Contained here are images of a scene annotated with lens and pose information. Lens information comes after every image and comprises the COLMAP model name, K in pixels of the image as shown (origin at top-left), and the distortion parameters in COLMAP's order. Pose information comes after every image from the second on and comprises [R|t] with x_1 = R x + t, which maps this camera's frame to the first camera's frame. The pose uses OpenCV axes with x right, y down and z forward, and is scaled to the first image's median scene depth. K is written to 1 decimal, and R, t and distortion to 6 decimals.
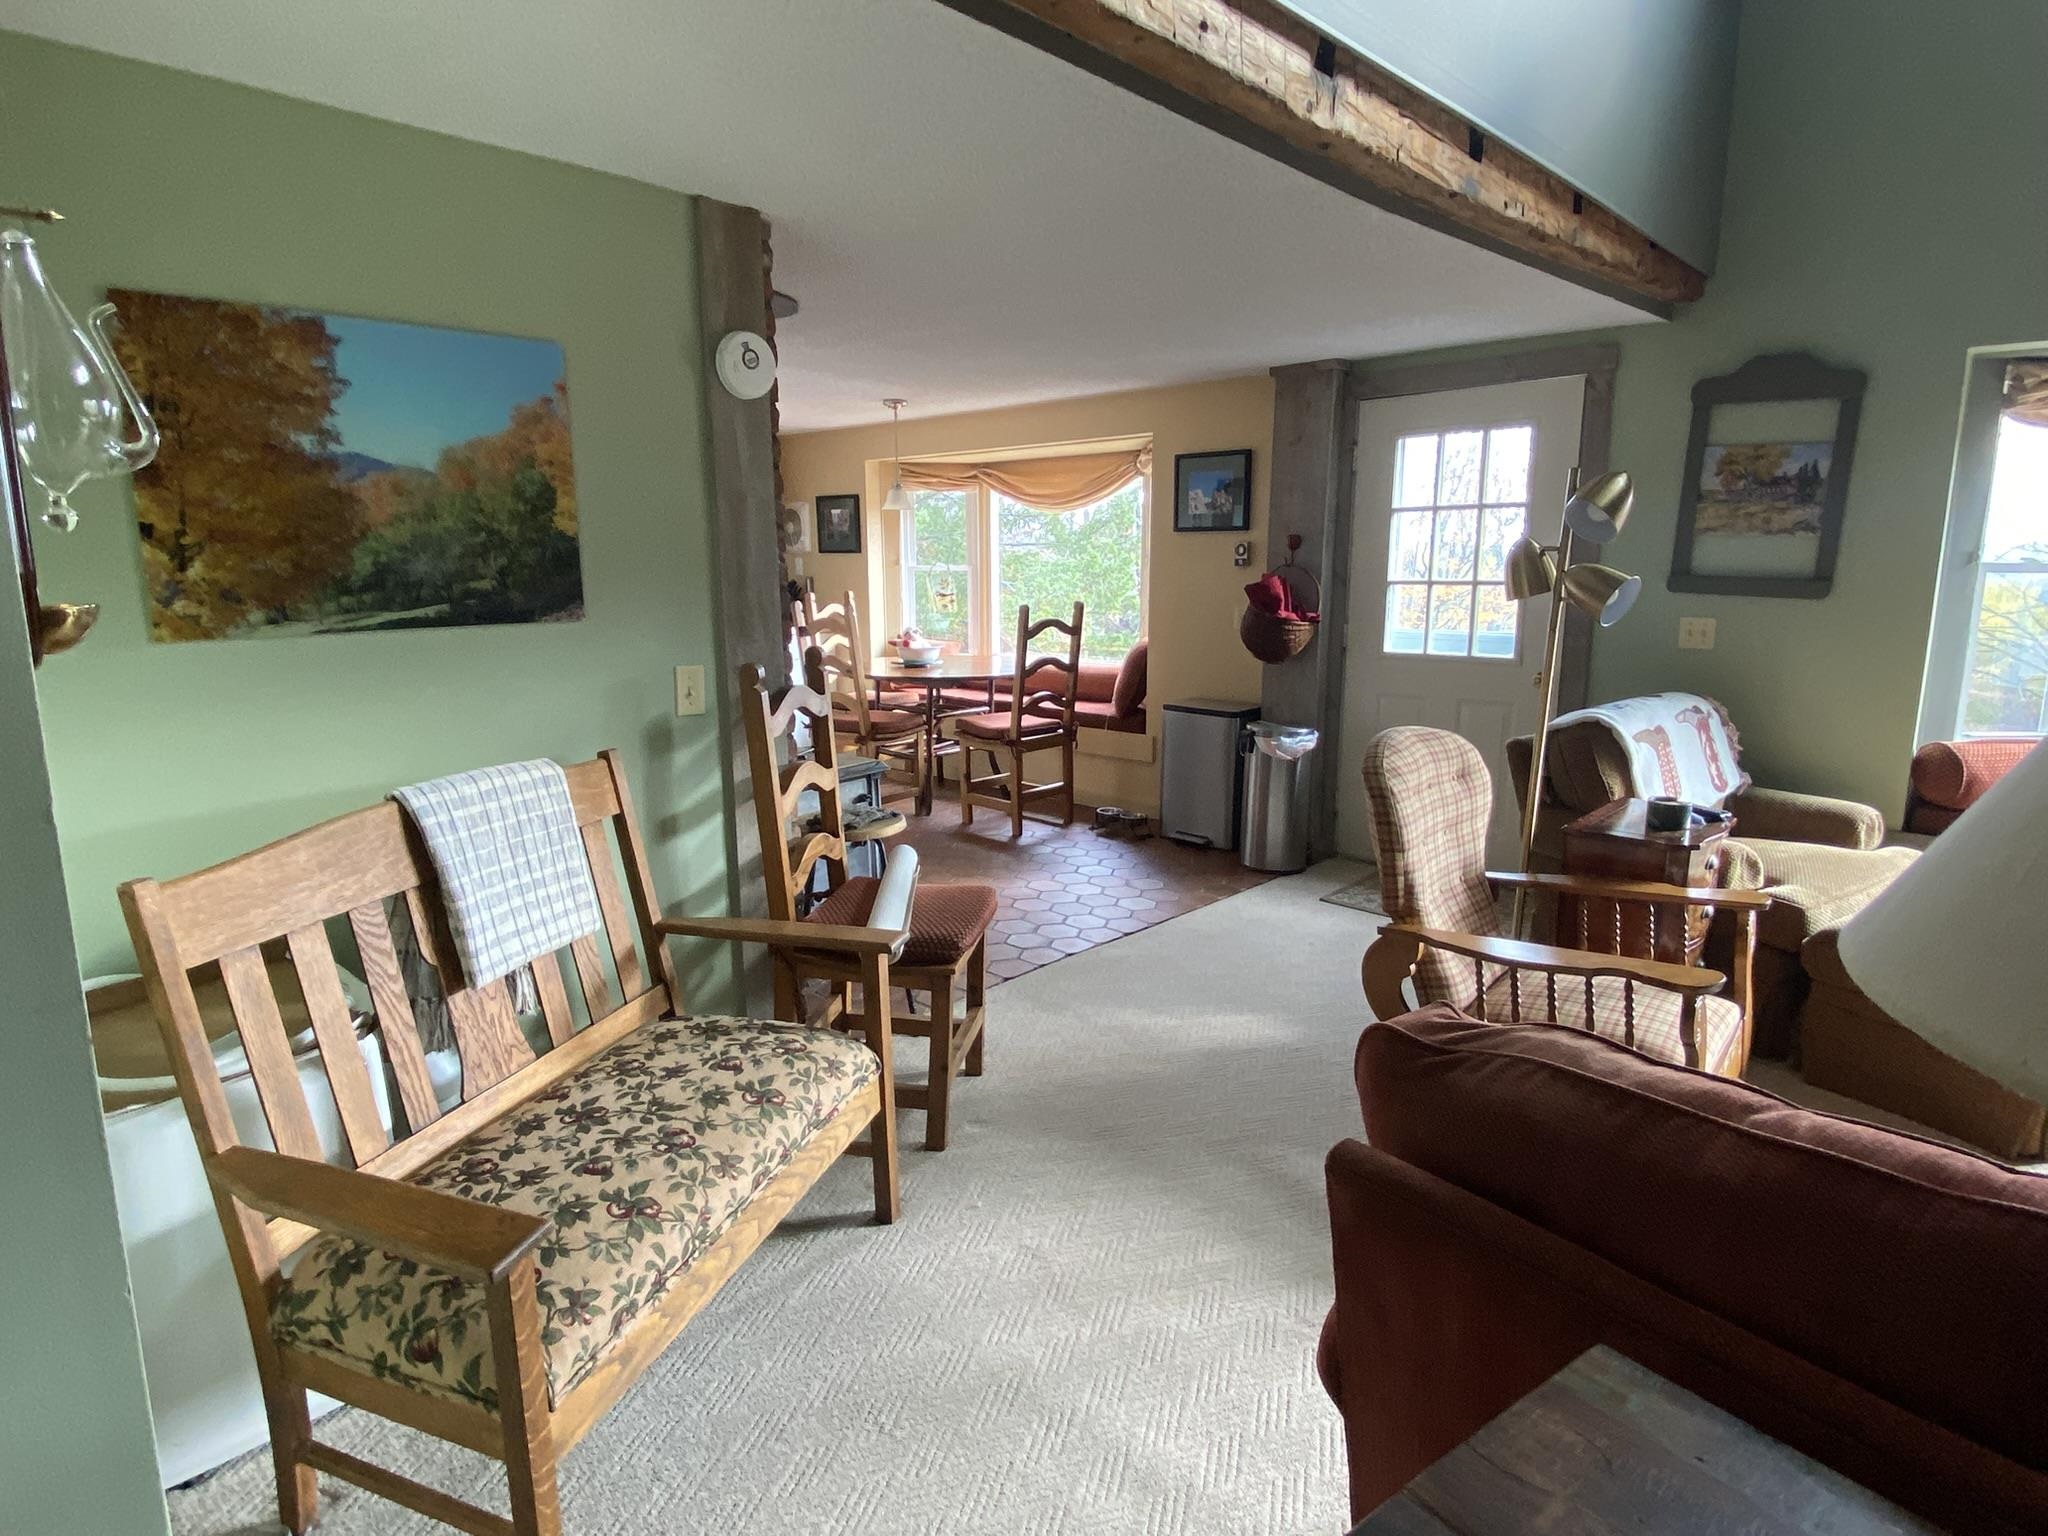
lens RADIAL K [[1114.5, 0, 1020.6], [0, 1114.5, 766.6], [0, 0, 1]] dist [0.078534, -0.085566]
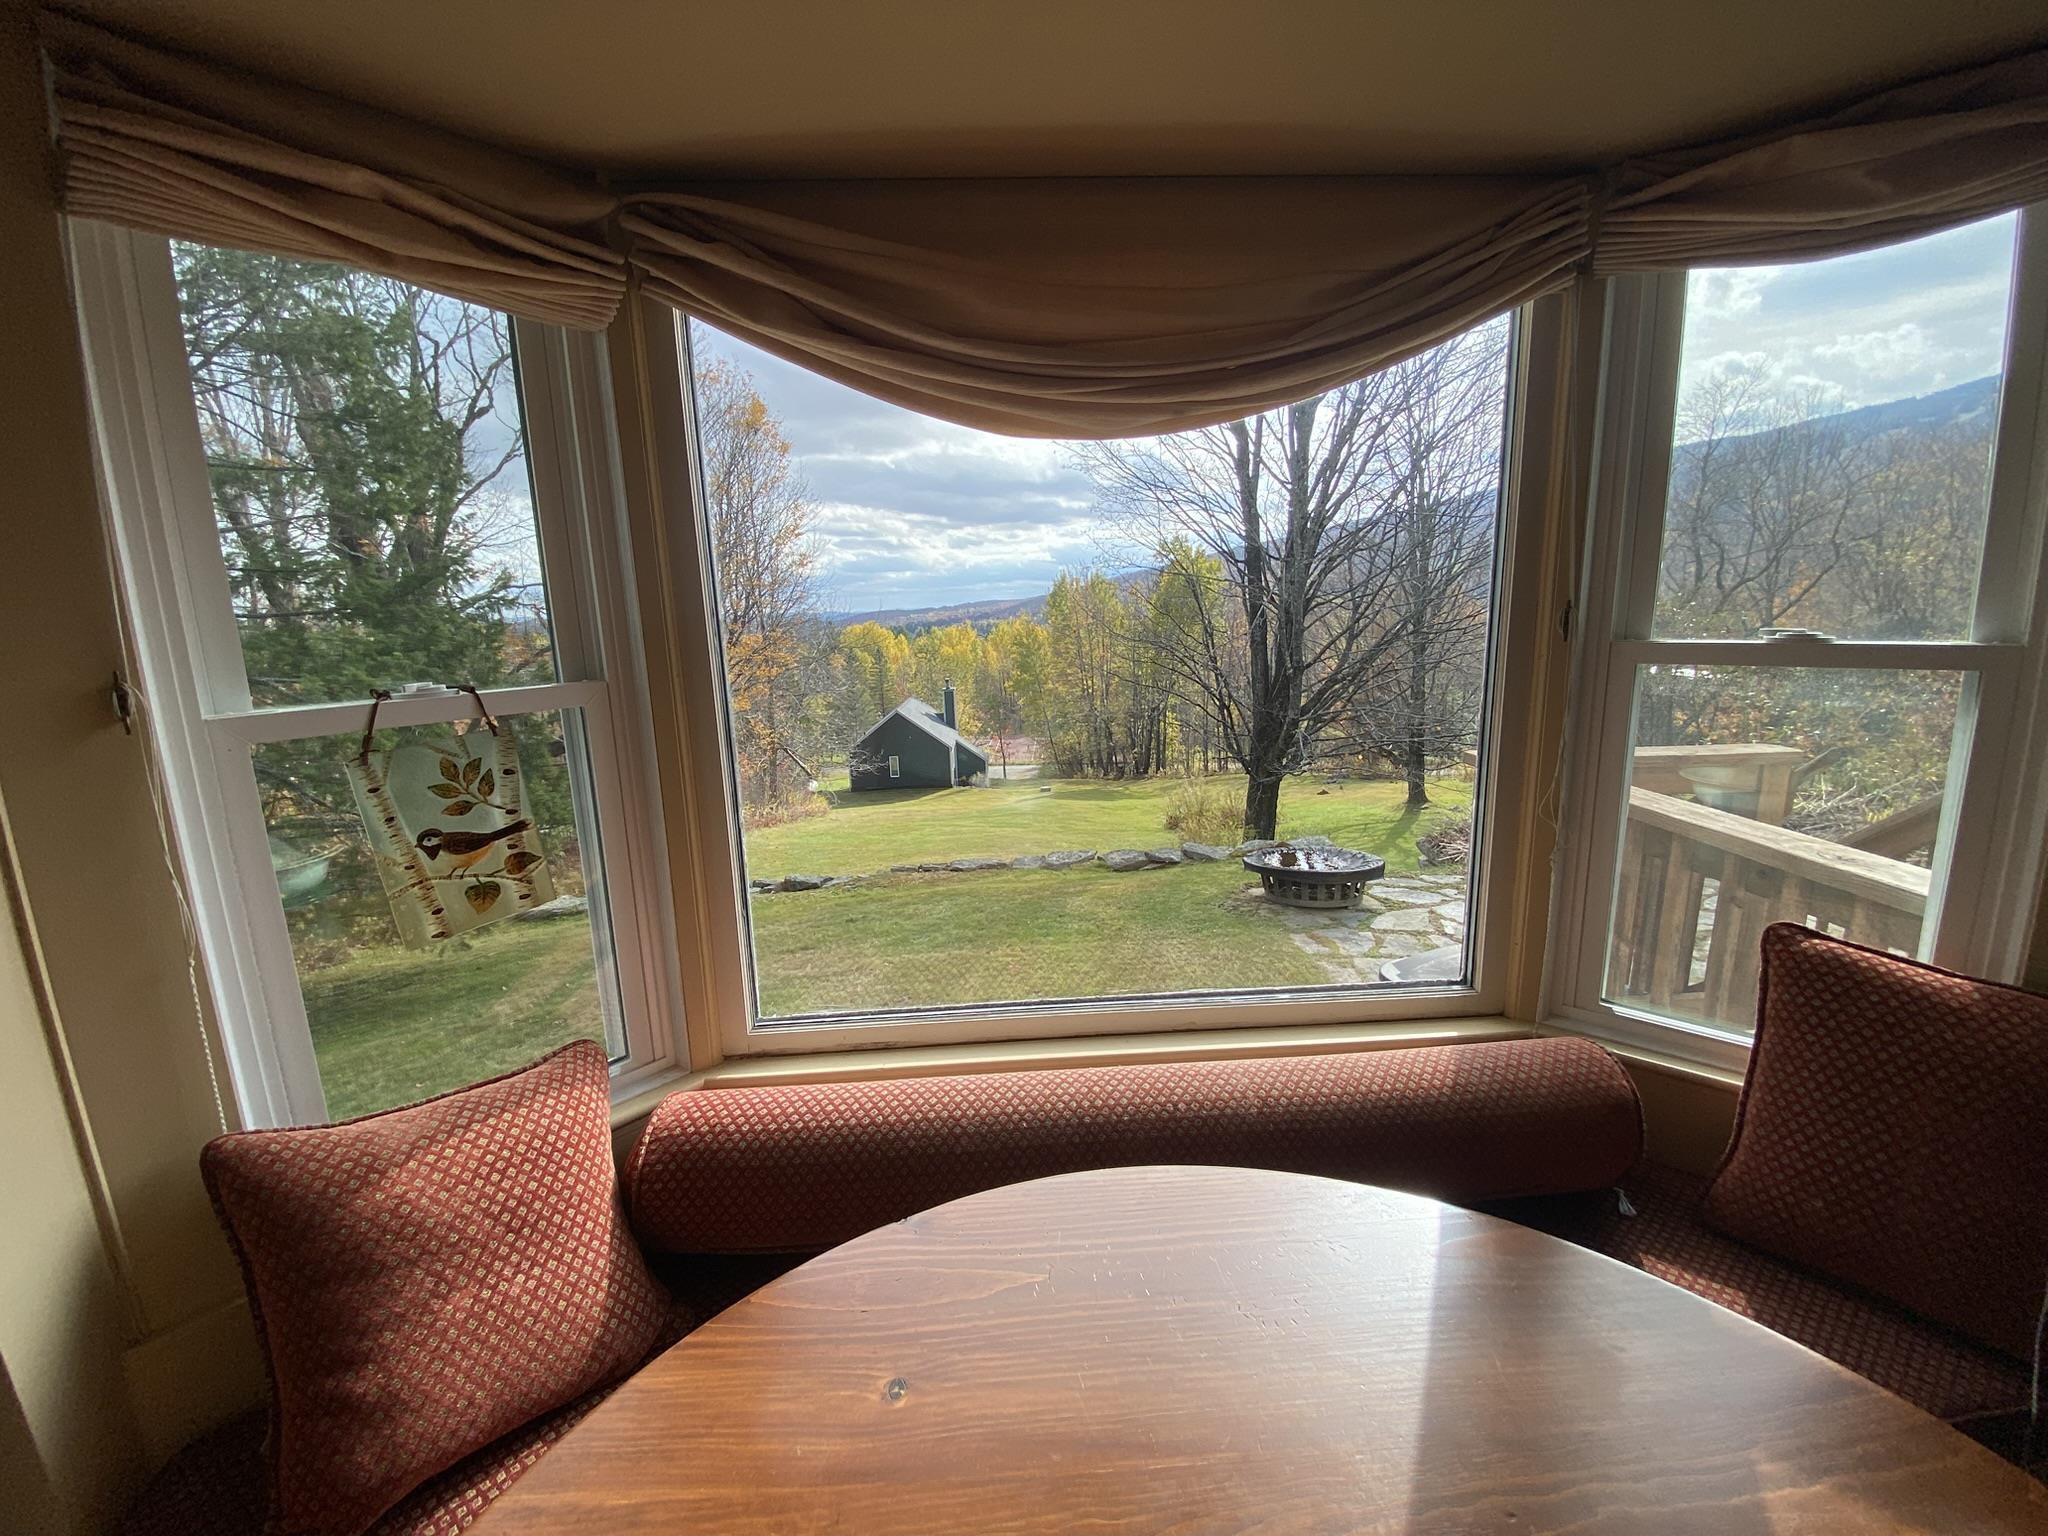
lens RADIAL K [[828.8, 0, 1020.1], [0, 828.8, 759.7], [0, 0, 1]] dist [0.032545, -0.023573]
pose [[0.692332, -0.146944, 0.706459, -0.203742], [0.161768, 0.985733, 0.046501, -0.311412], [-0.703212, 0.082089, 0.706225, 1.622697]]
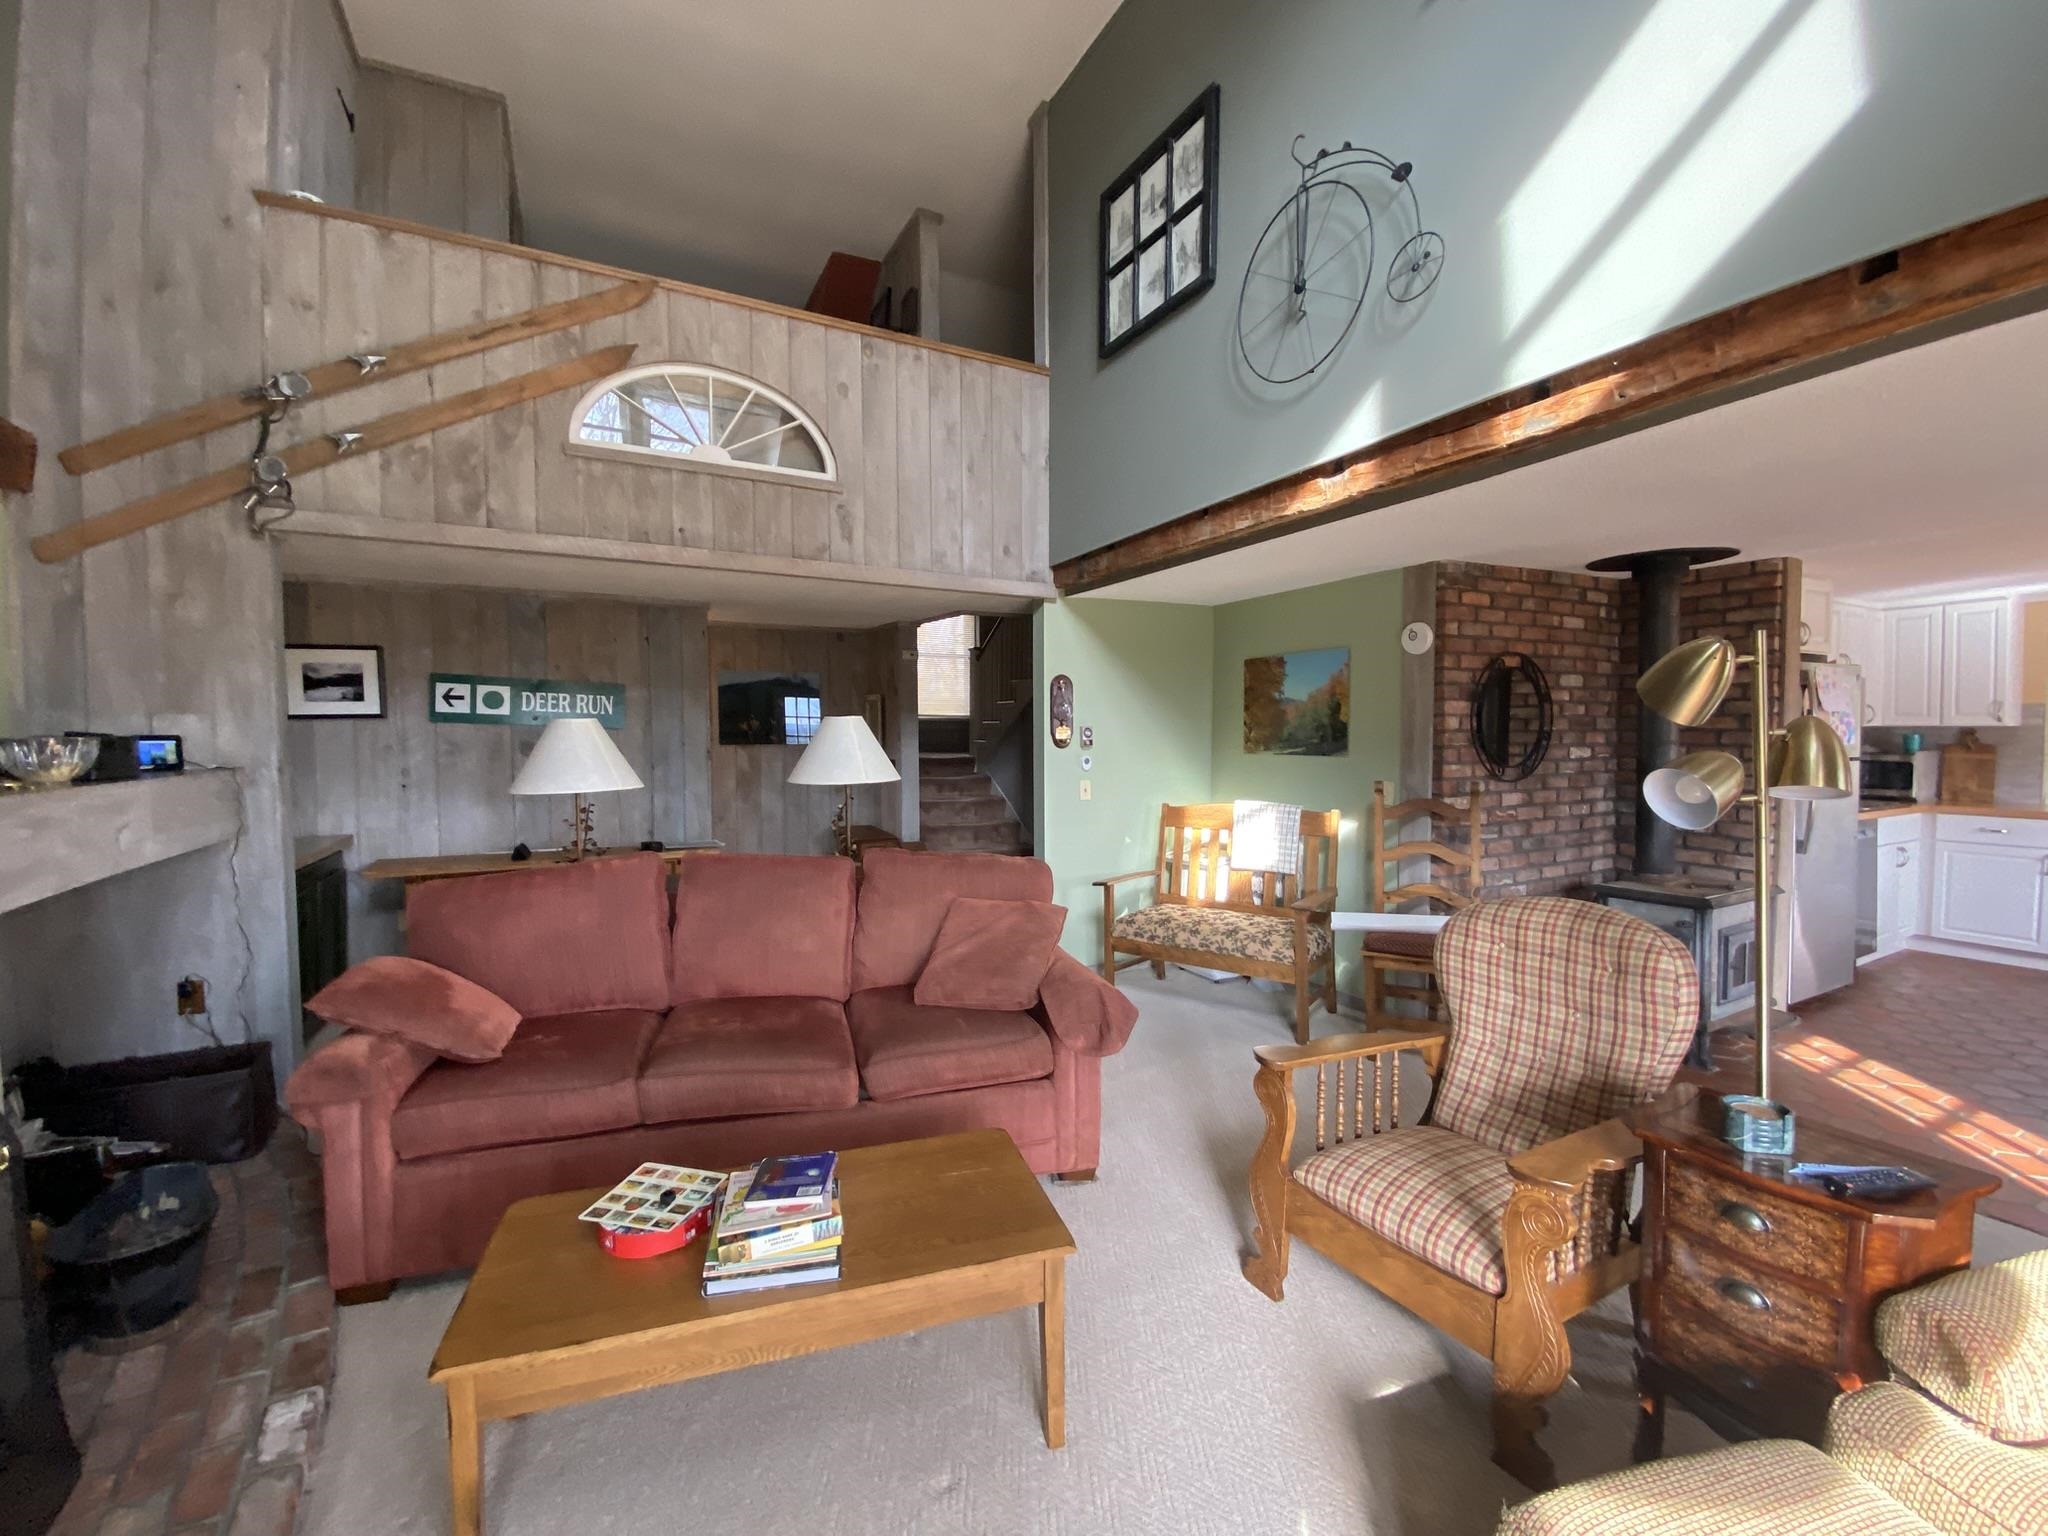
lens RADIAL K [[828.8, 0, 1020.1], [0, 828.8, 759.7], [0, 0, 1]] dist [0.032545, -0.023573]
pose [[-0.326134, 0.043538, -0.944320, 0.953480], [-0.170261, 0.979897, 0.103981, -0.119154], [0.929864, 0.194693, -0.312165, 0.570826]]
